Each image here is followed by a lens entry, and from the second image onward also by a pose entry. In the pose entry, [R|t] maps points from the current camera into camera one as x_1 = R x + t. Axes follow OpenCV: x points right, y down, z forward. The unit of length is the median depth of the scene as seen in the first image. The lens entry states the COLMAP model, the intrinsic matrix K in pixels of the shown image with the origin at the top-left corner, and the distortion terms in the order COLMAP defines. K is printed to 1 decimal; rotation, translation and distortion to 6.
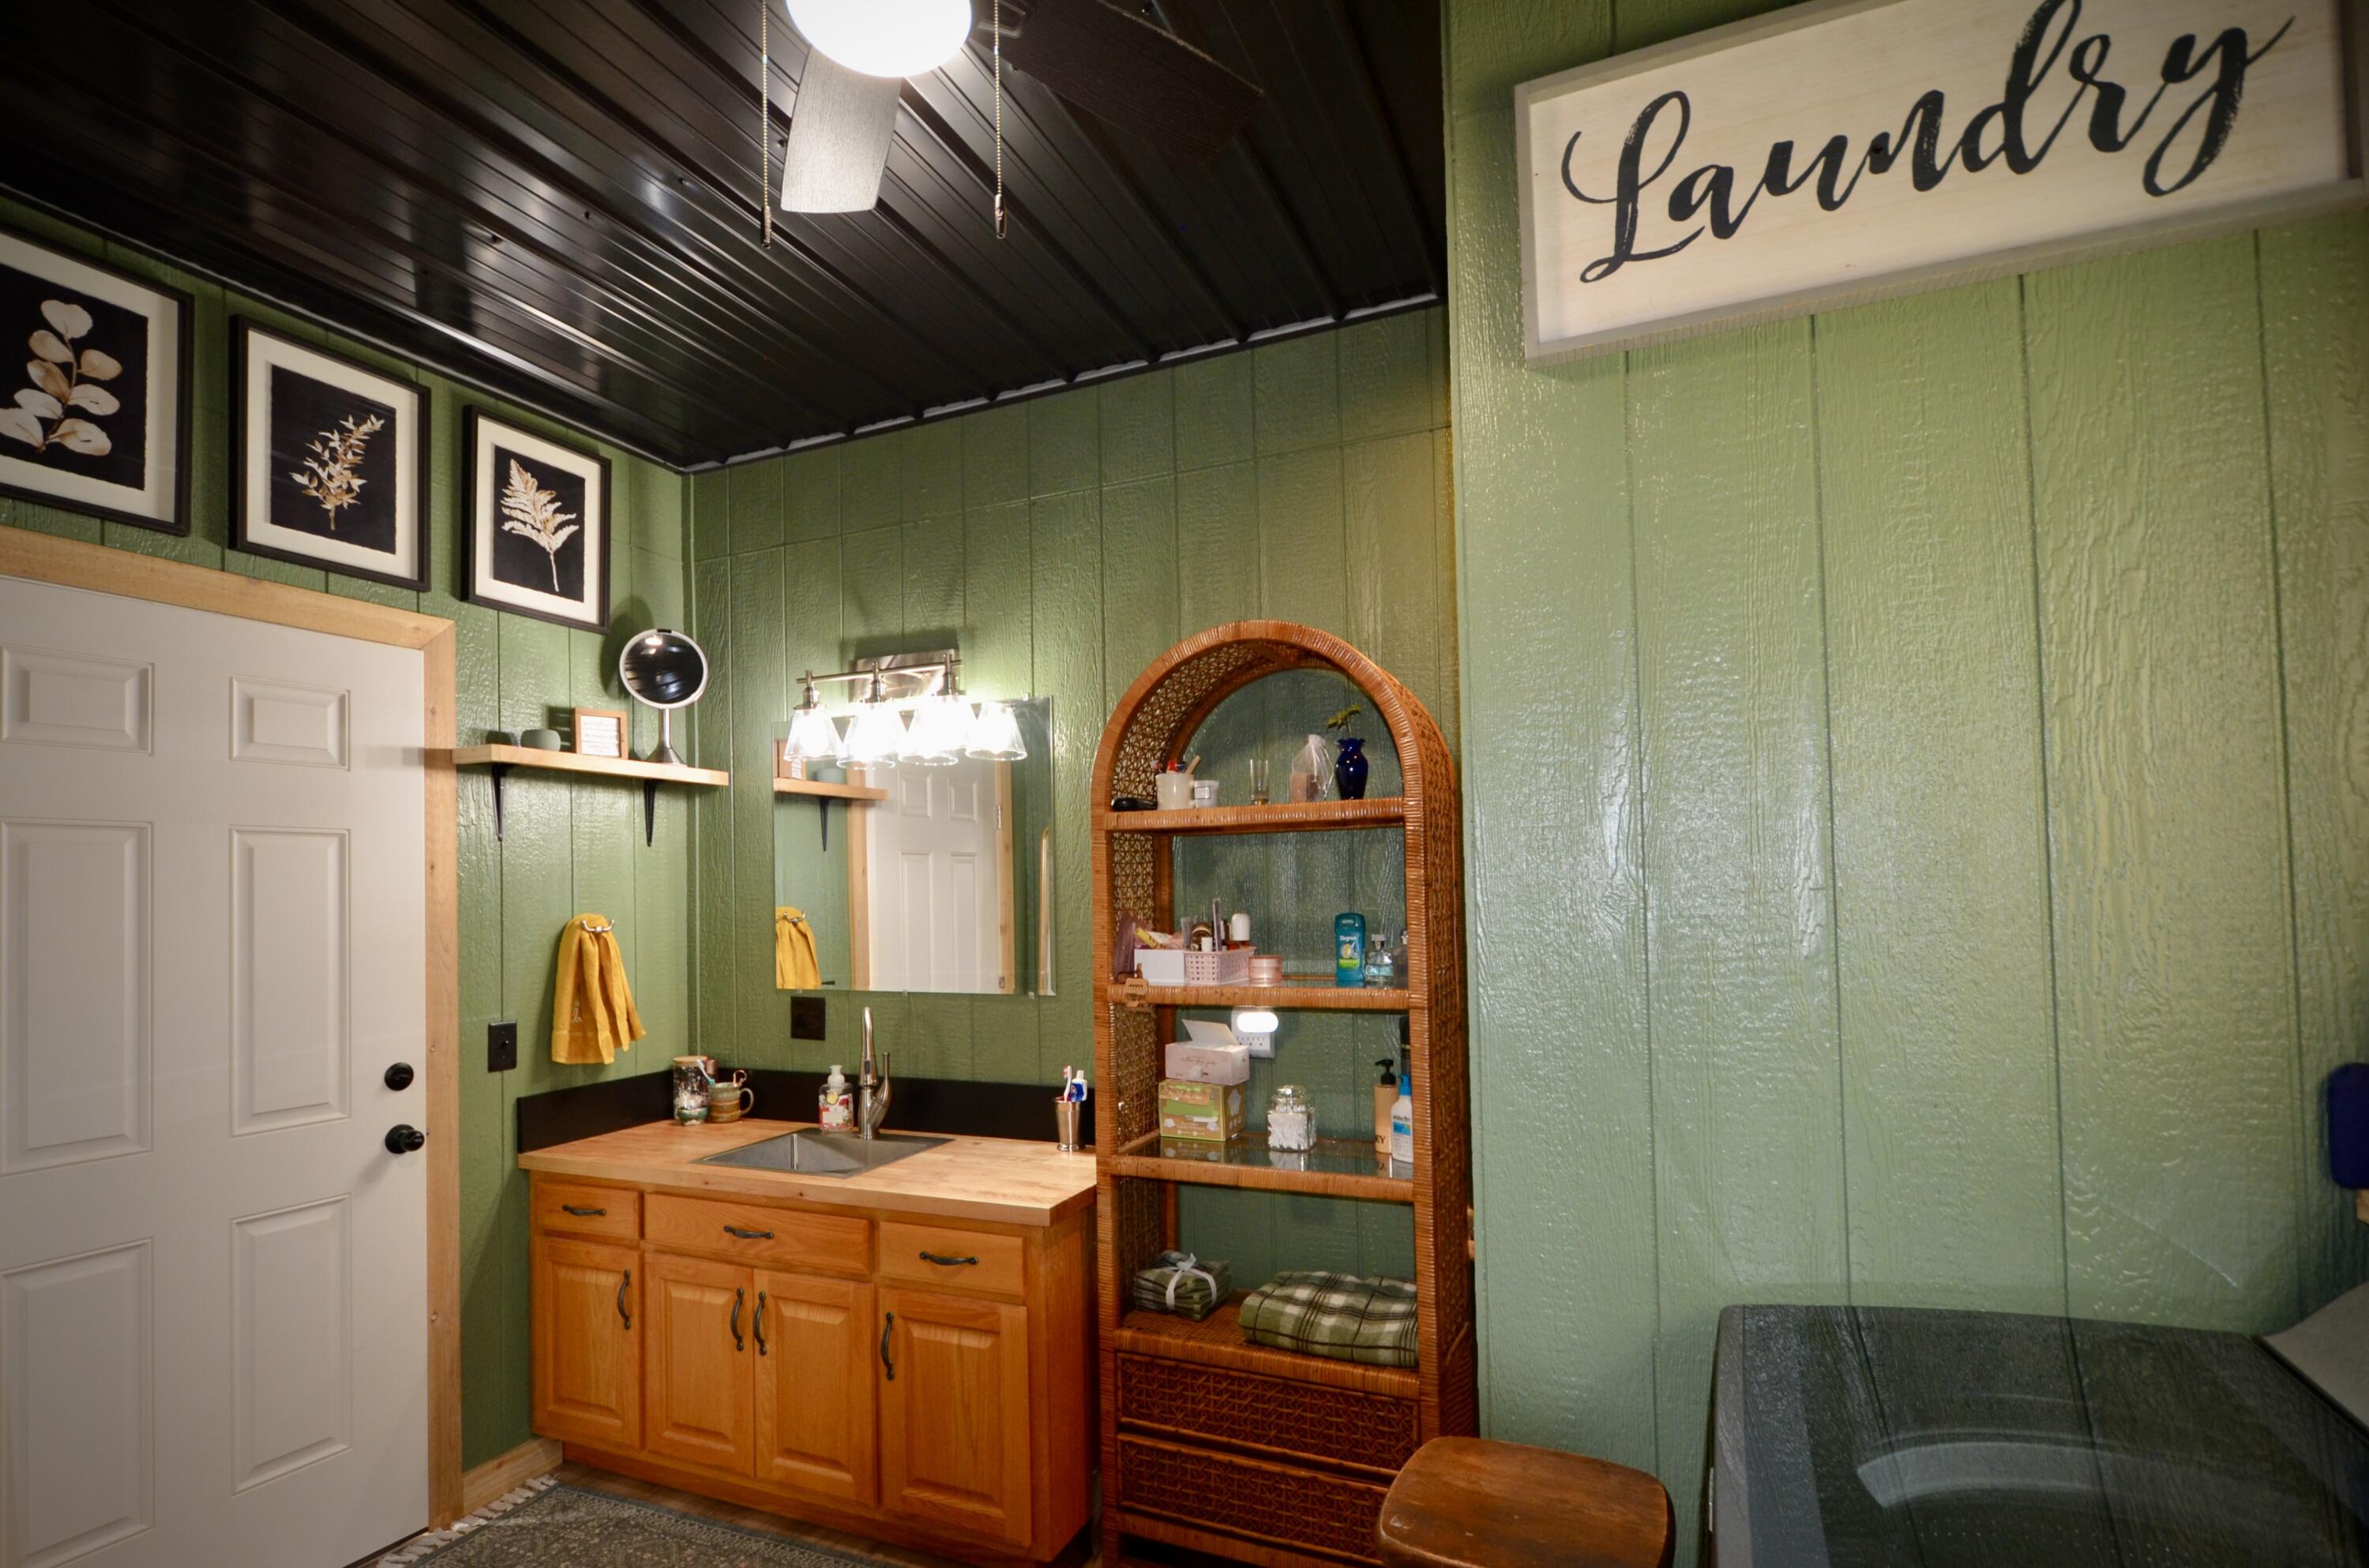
lens RADIAL K [[1118.8, 0, 1179.7], [0, 1118.8, 866.5], [0, 0, 1]] dist [-0.001010, -0.000302]
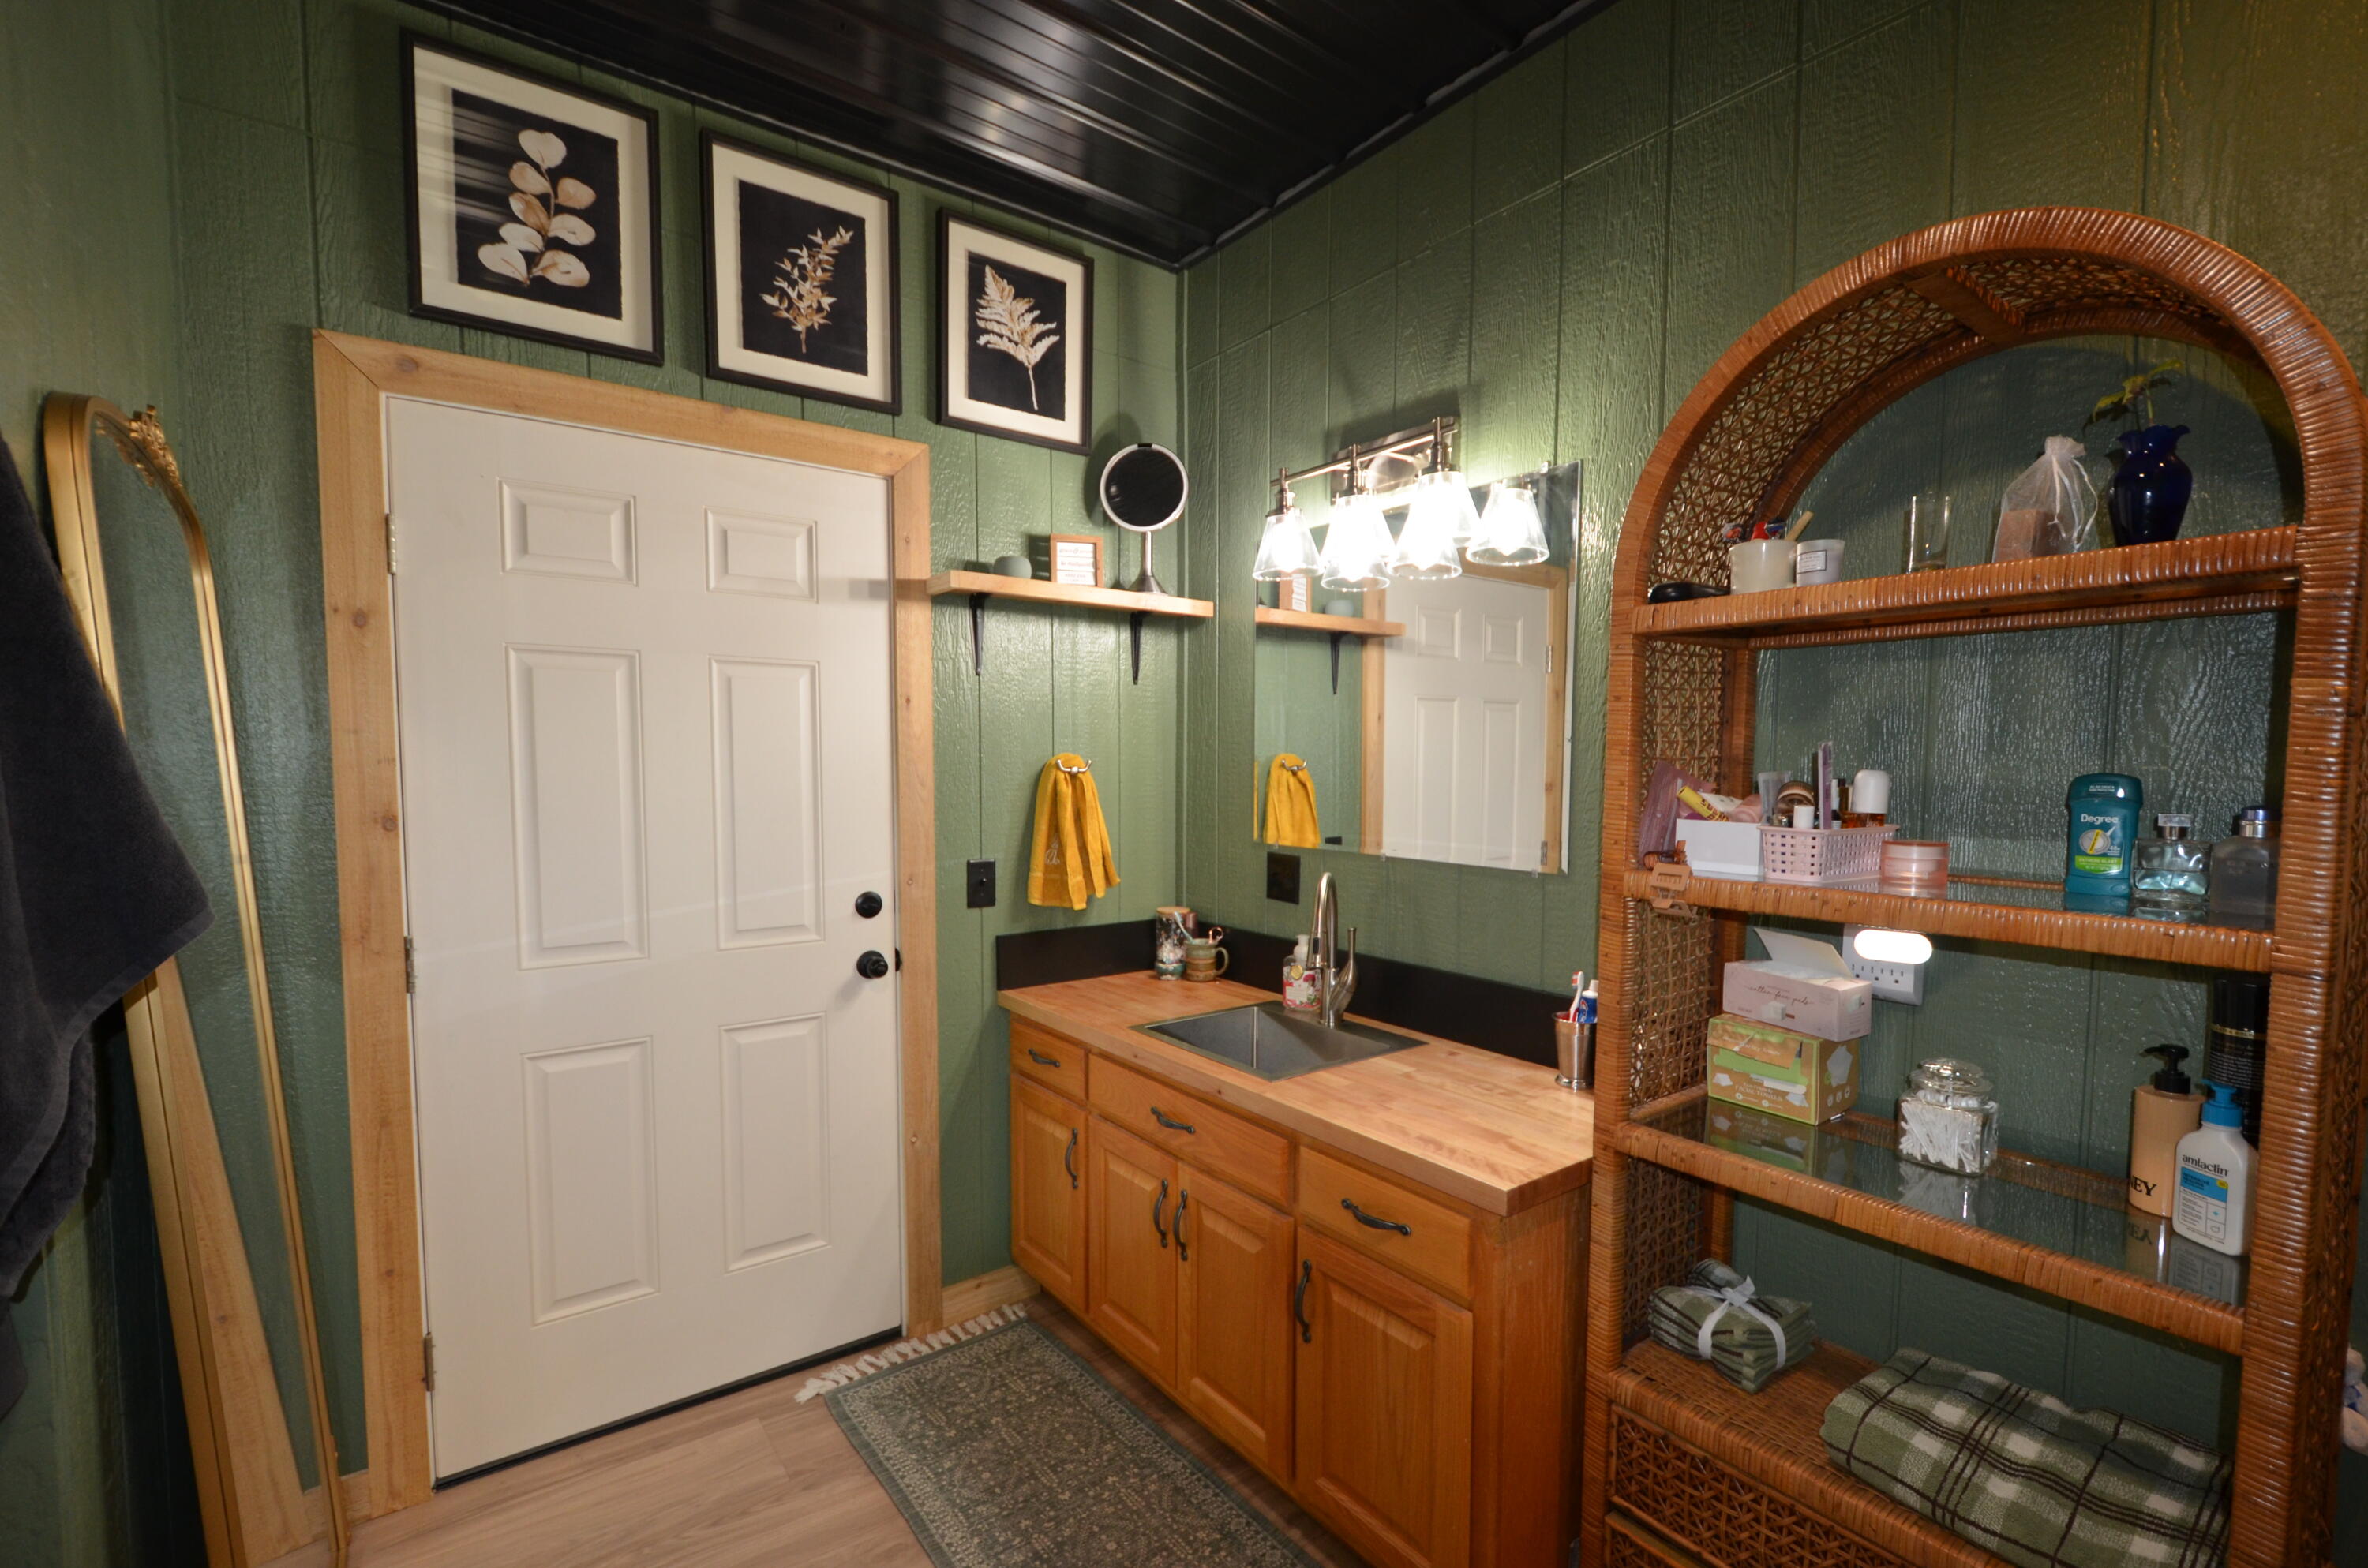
lens RADIAL K [[1047.8, 0, 1190.4], [0, 1047.8, 831.5], [0, 0, 1]] dist [0.013261, -0.013562]
pose [[0.865855, 0.056995, -0.497038, 0.018654], [-0.008245, 0.994980, 0.099730, 0.021275], [0.500227, -0.082254, 0.861979, 0.309941]]
